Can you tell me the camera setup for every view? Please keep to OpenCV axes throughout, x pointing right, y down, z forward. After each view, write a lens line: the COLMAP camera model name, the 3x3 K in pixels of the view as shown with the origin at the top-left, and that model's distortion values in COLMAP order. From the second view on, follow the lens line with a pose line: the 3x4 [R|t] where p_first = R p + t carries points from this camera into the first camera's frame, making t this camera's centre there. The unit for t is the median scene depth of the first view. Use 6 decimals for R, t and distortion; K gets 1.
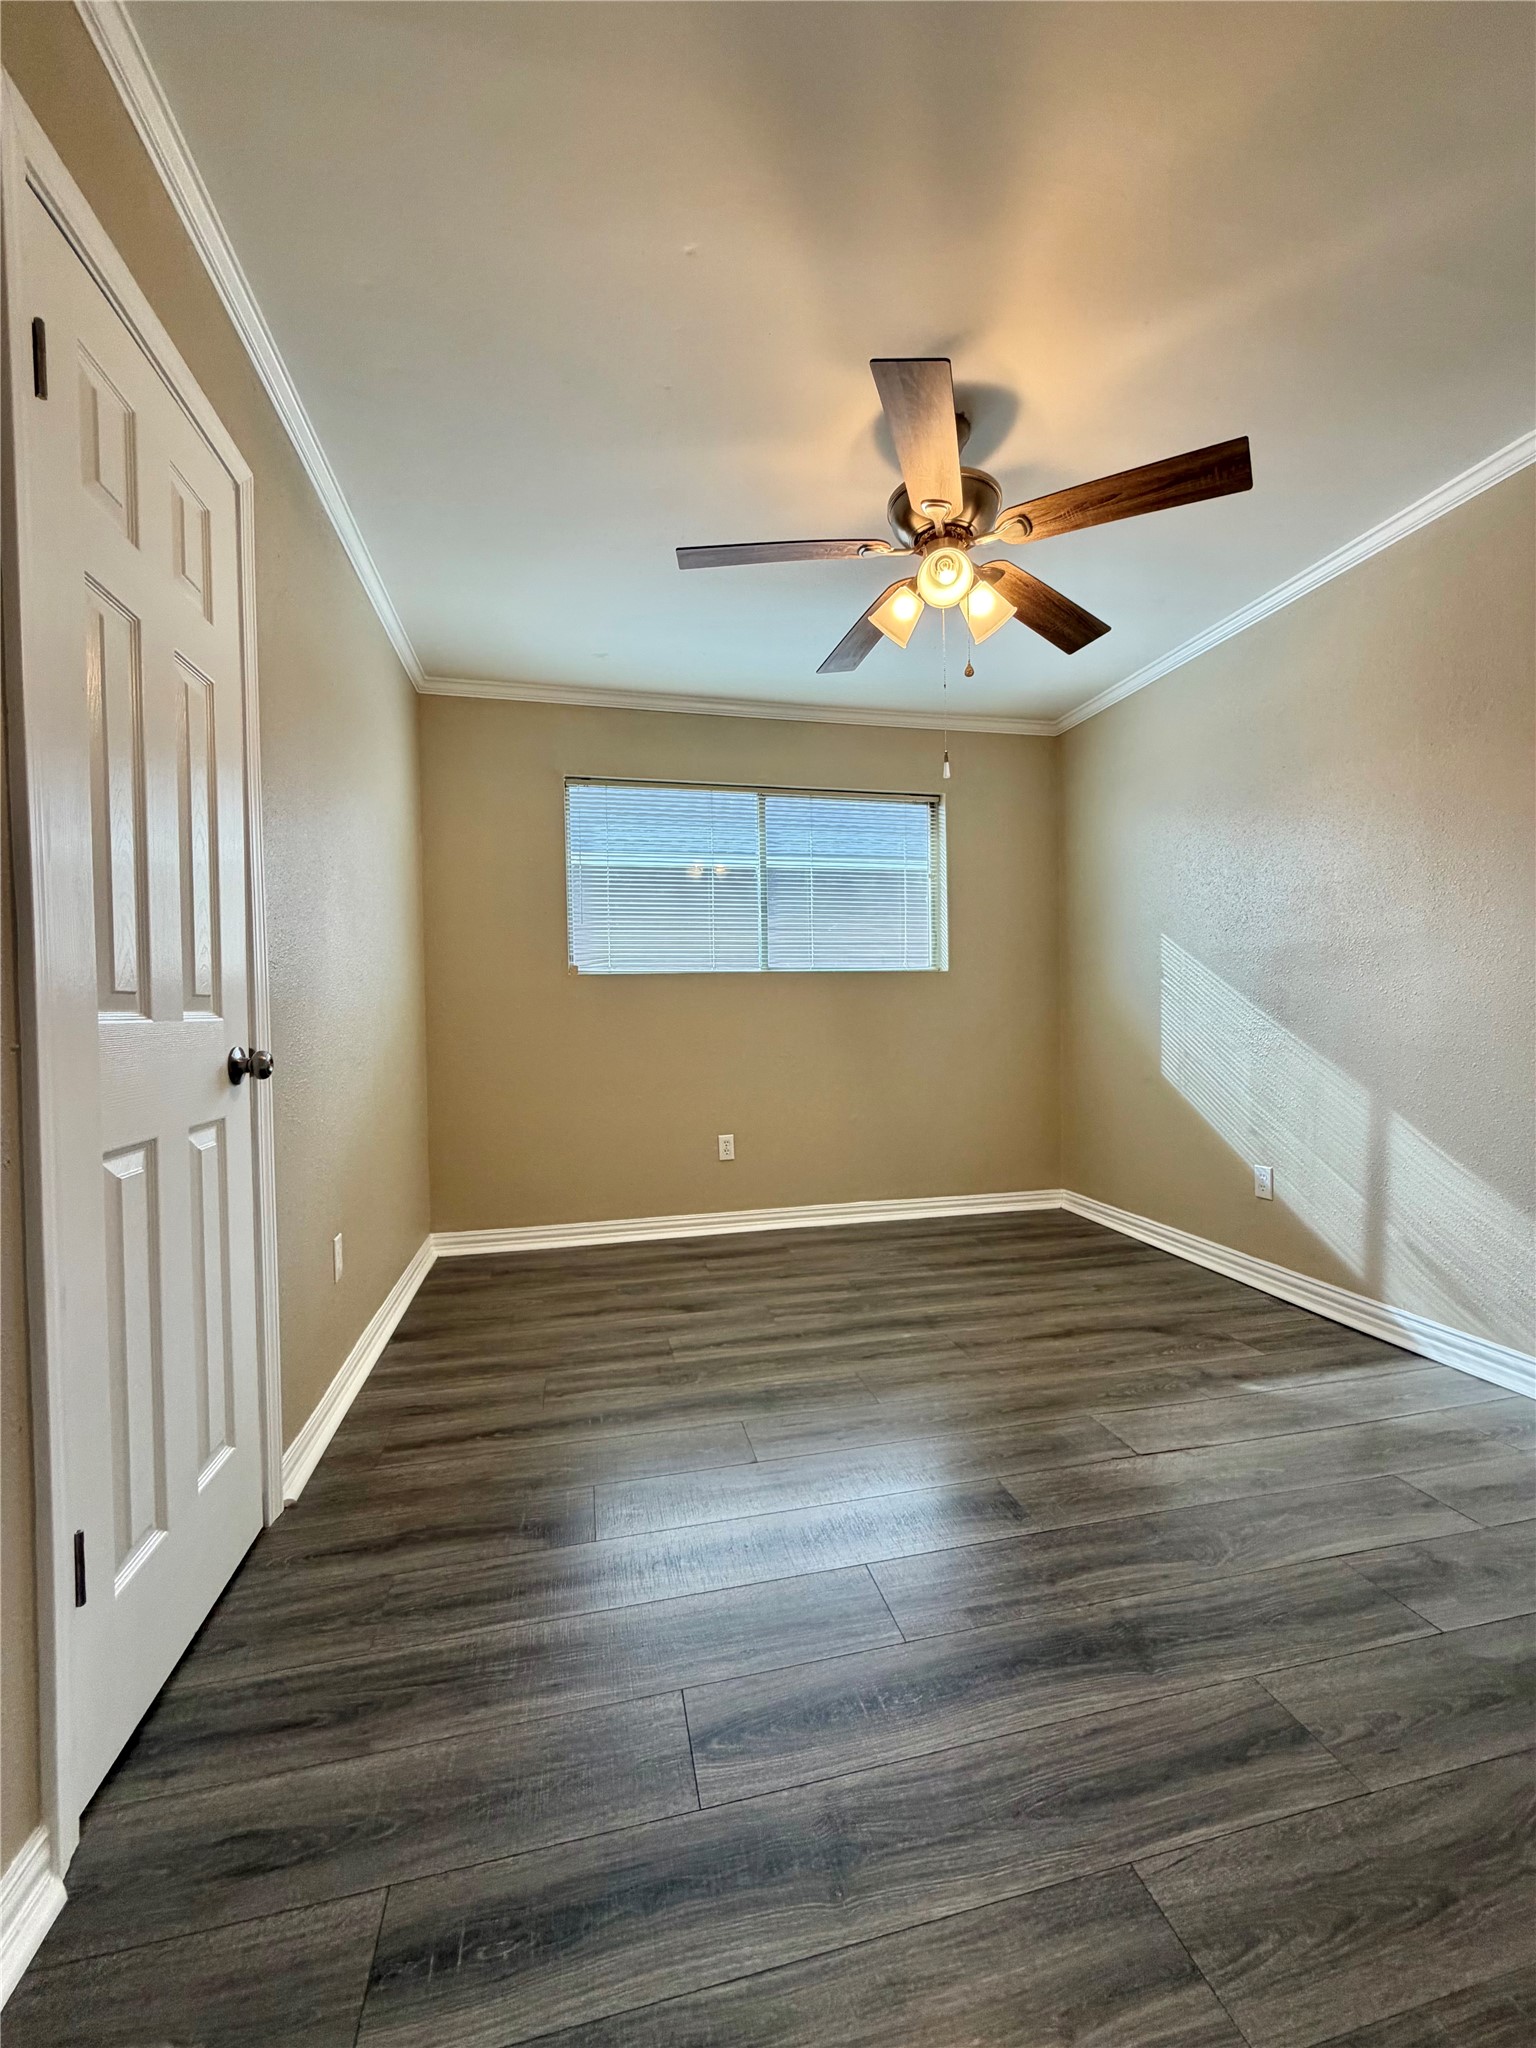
lens RADIAL K [[827.2, 0, 765.5], [0, 827.2, 1023.8], [0, 0, 1]] dist [-0.000565, 0.000523]
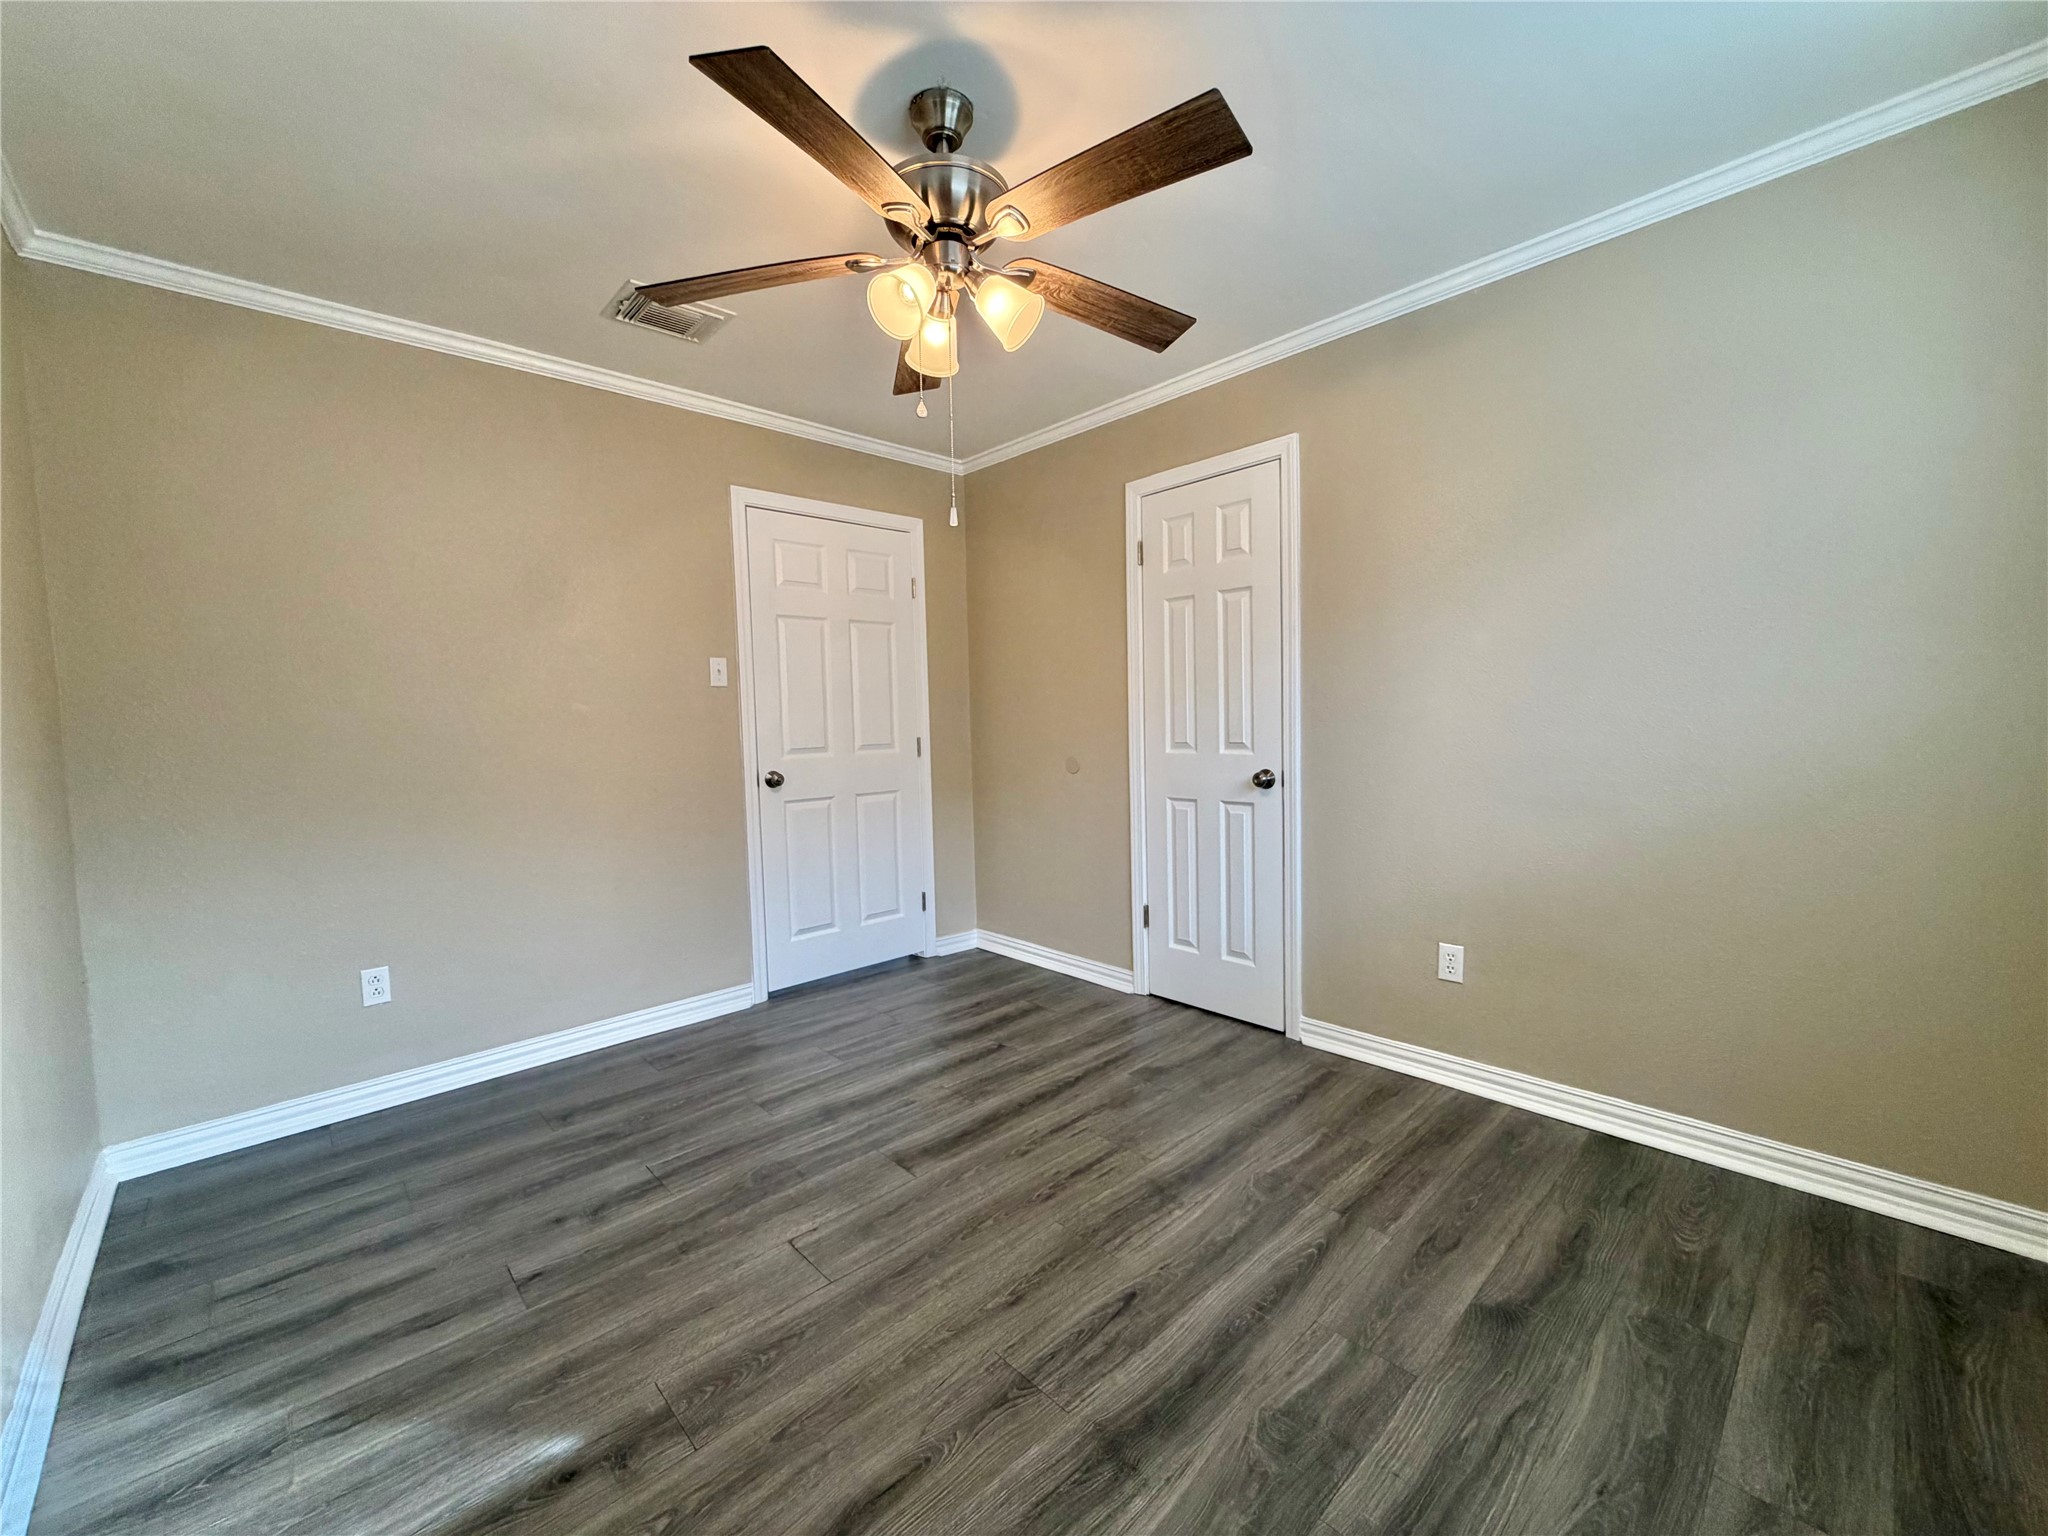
lens RADIAL K [[827.2, 0, 1009.7], [0, 827.2, 756.3], [0, 0, 1]] dist [-0.000565, 0.000523]
pose [[-0.871541, 0.061402, -0.486462, 0.539906], [0.032416, 0.997173, 0.067789, -0.099994], [0.489249, 0.043312, -0.871068, 1.592084]]
